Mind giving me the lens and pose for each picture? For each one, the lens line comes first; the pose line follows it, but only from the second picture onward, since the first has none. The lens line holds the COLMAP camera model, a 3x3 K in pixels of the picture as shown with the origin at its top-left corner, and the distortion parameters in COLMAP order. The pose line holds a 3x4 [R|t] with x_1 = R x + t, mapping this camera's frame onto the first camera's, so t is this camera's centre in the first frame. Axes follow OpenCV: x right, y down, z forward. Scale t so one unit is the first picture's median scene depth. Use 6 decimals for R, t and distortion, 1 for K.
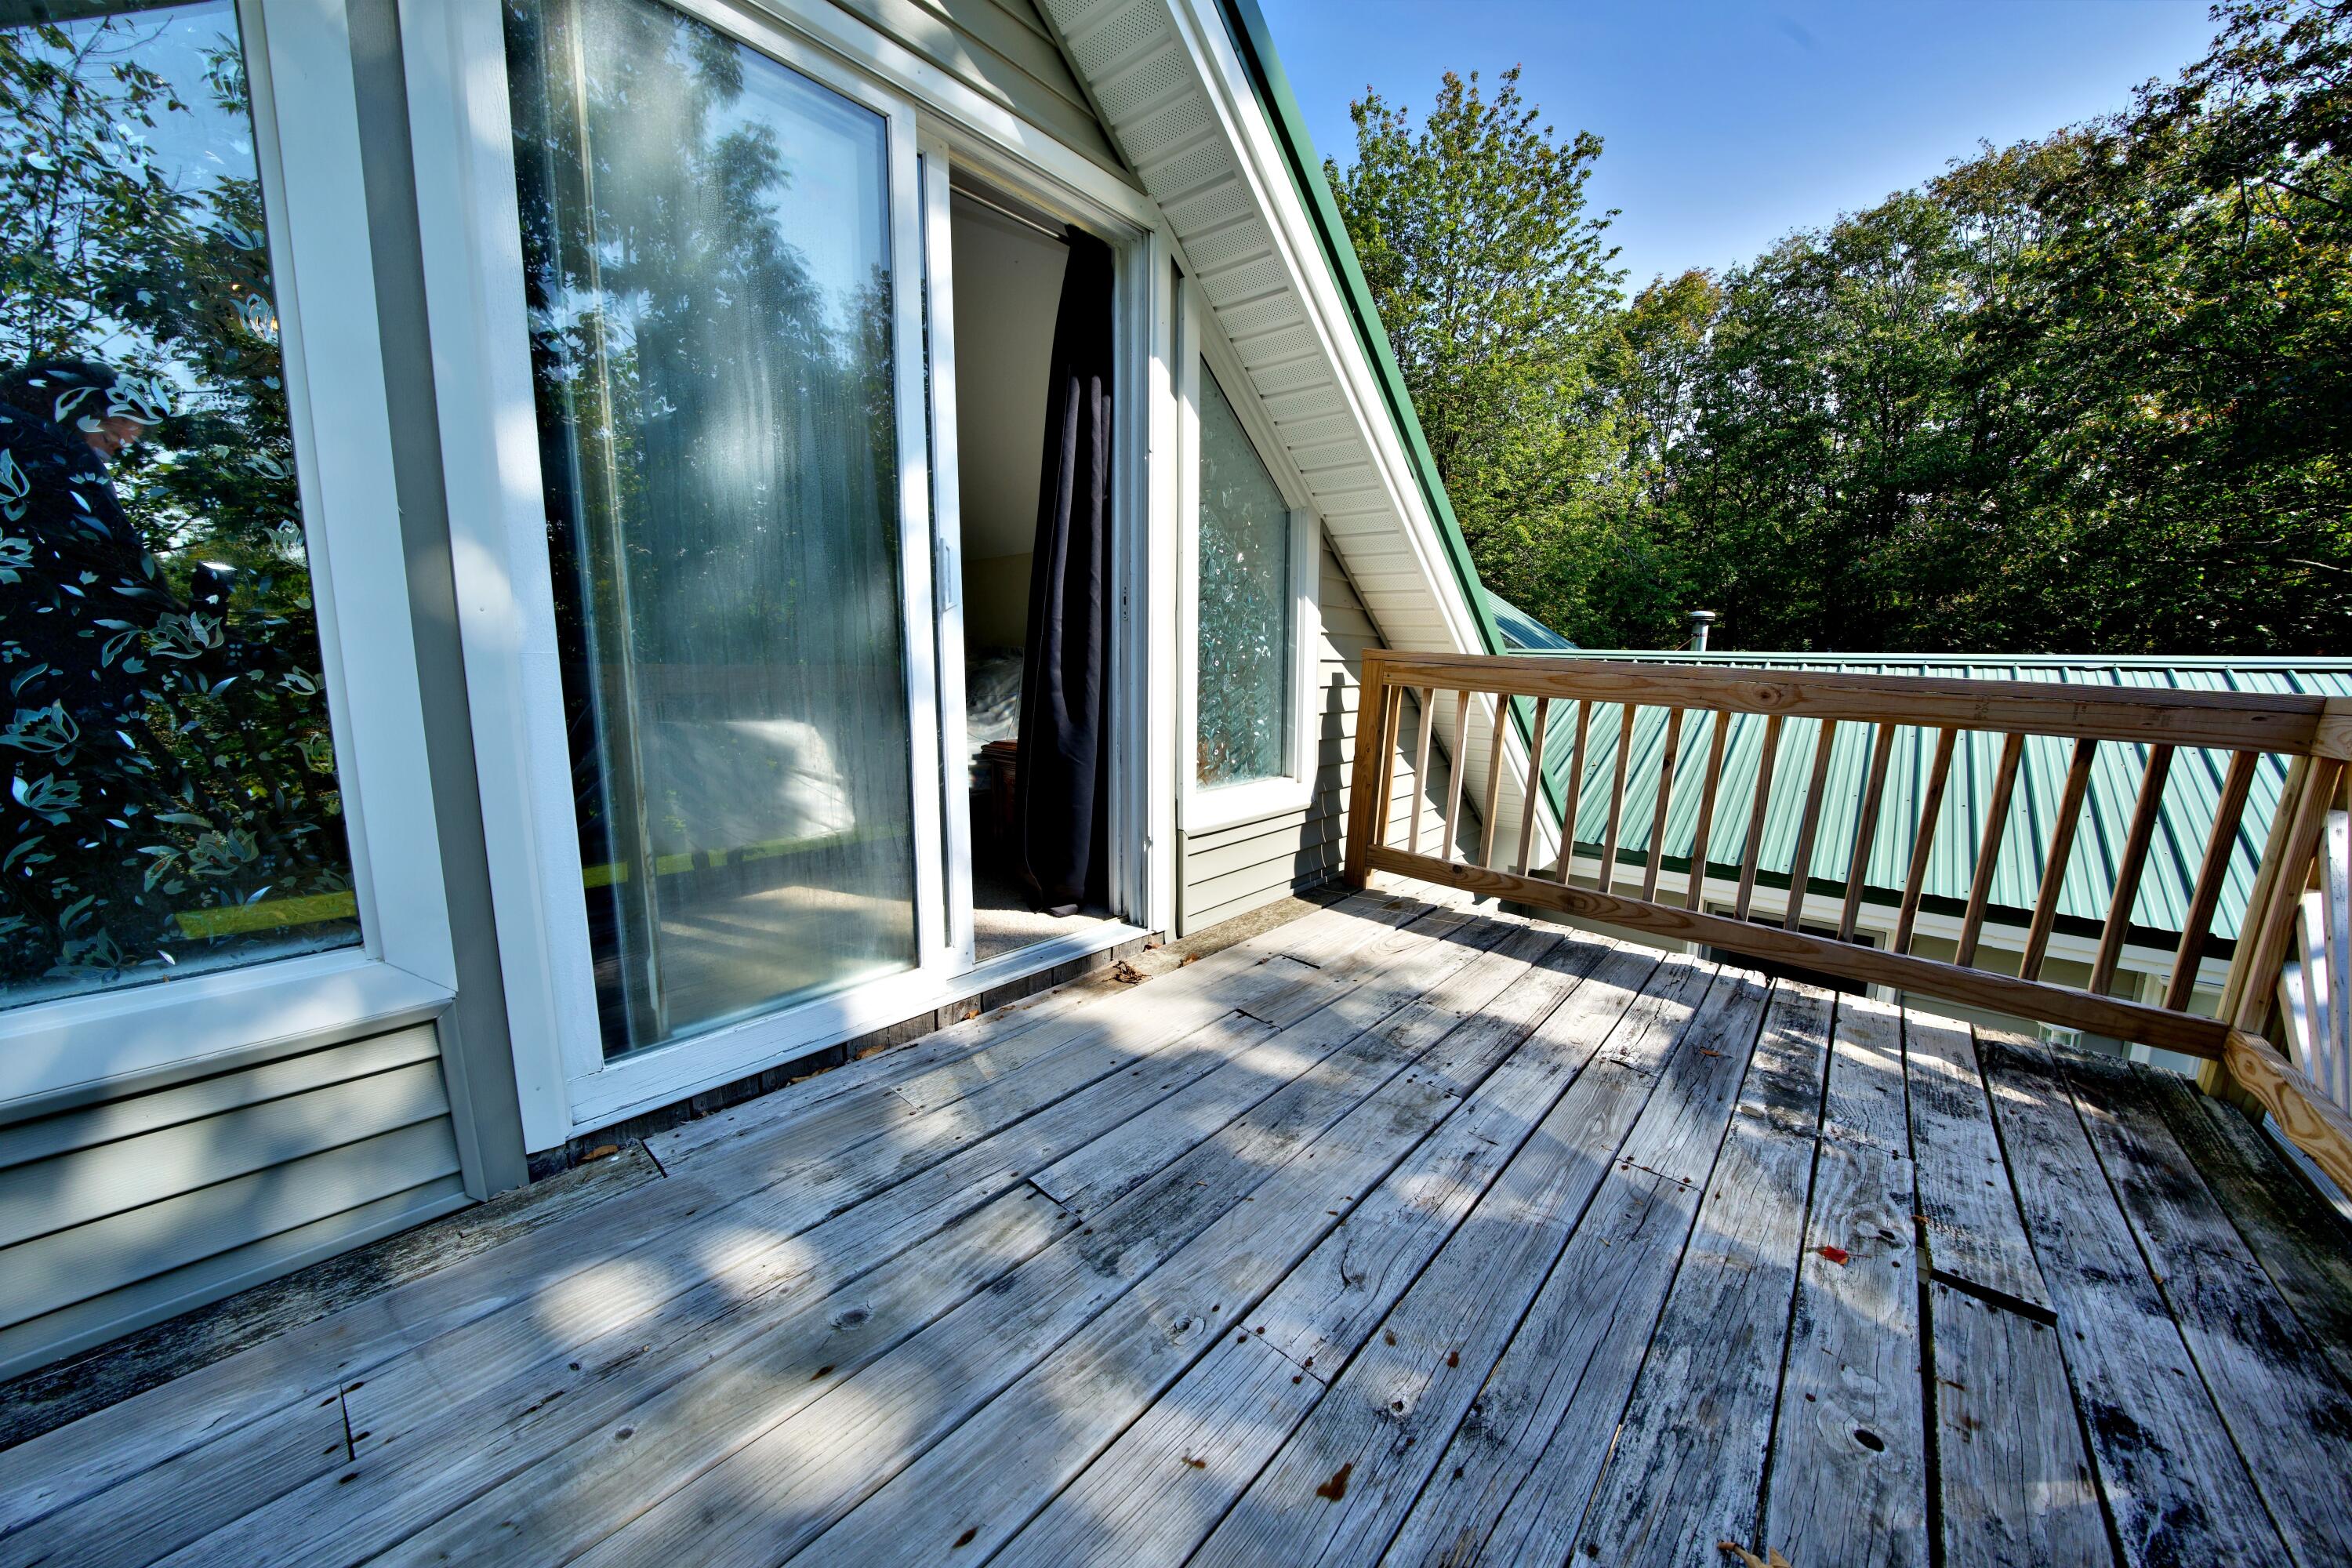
lens RADIAL K [[834.5, 0, 1165.6], [0, 834.5, 782.3], [0, 0, 1]] dist [-0.019209, 0.000559]
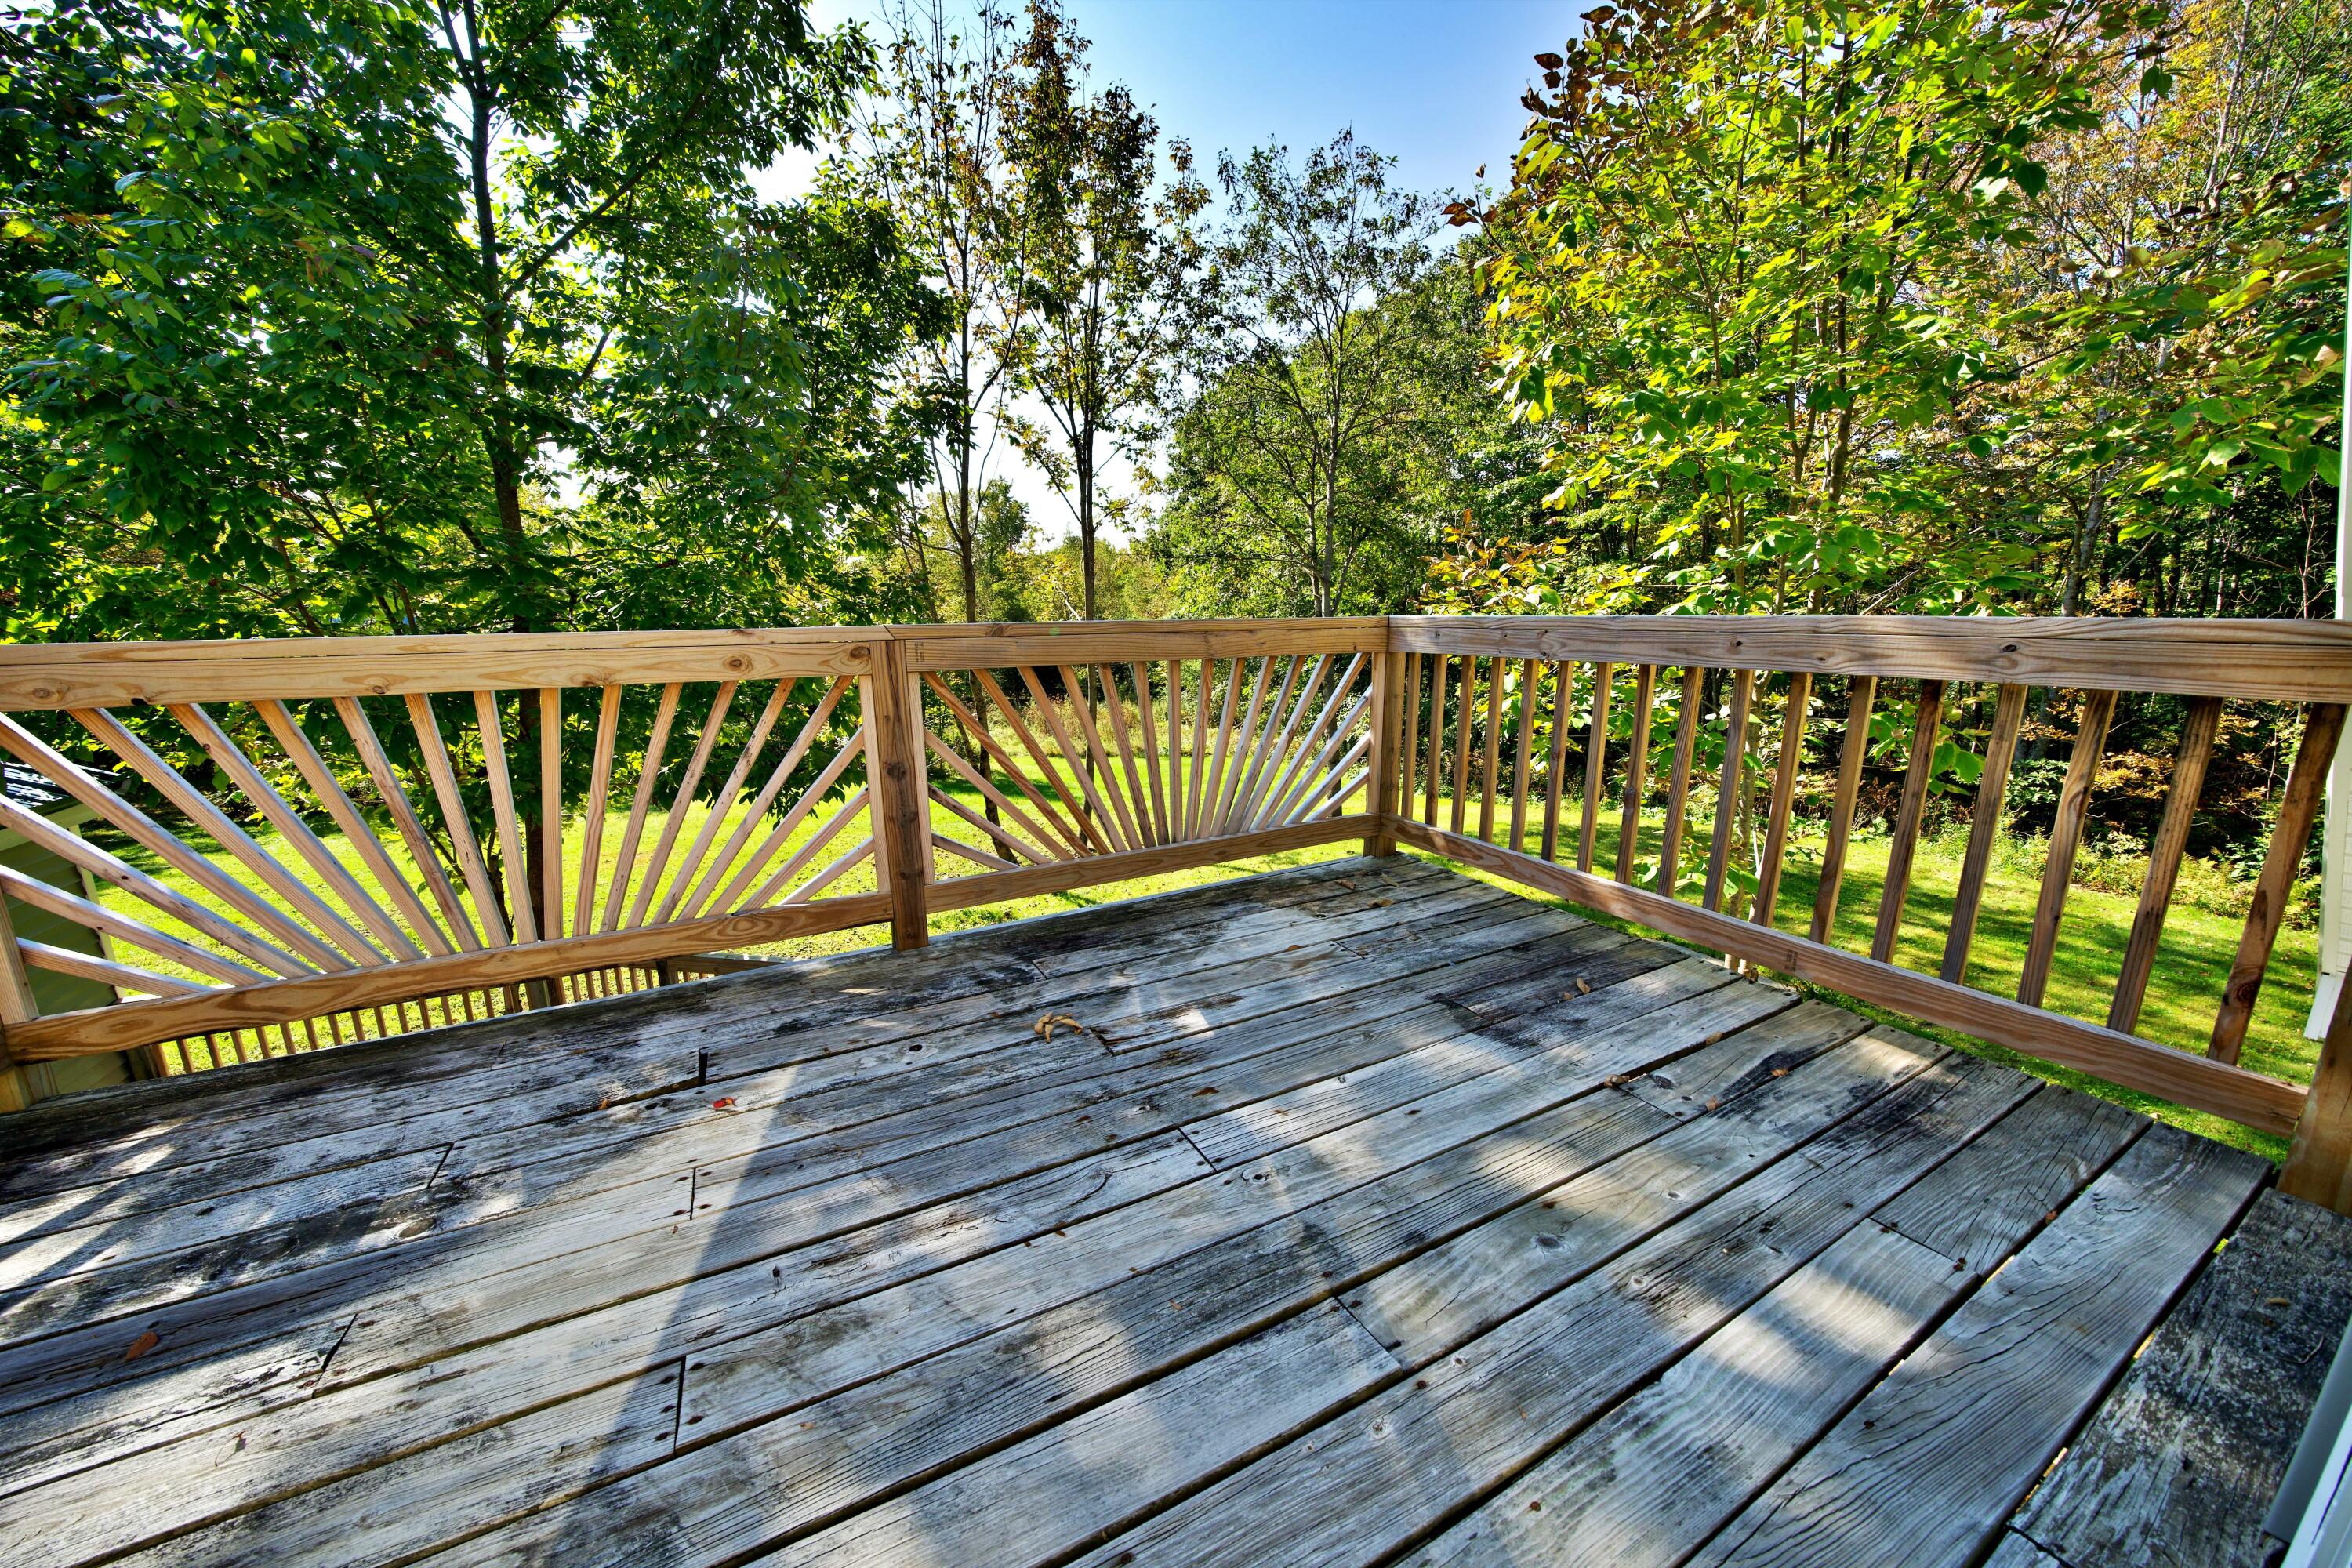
lens RADIAL K [[816.6, 0, 1176.0], [0, 816.6, 784.0], [0, 0, 1]] dist [-0.026329, 0.000055]
pose [[-0.937603, -0.092447, 0.335192, -0.162437], [0.028996, 0.939861, 0.340323, -0.236636], [-0.346496, 0.328808, -0.878536, 1.458077]]
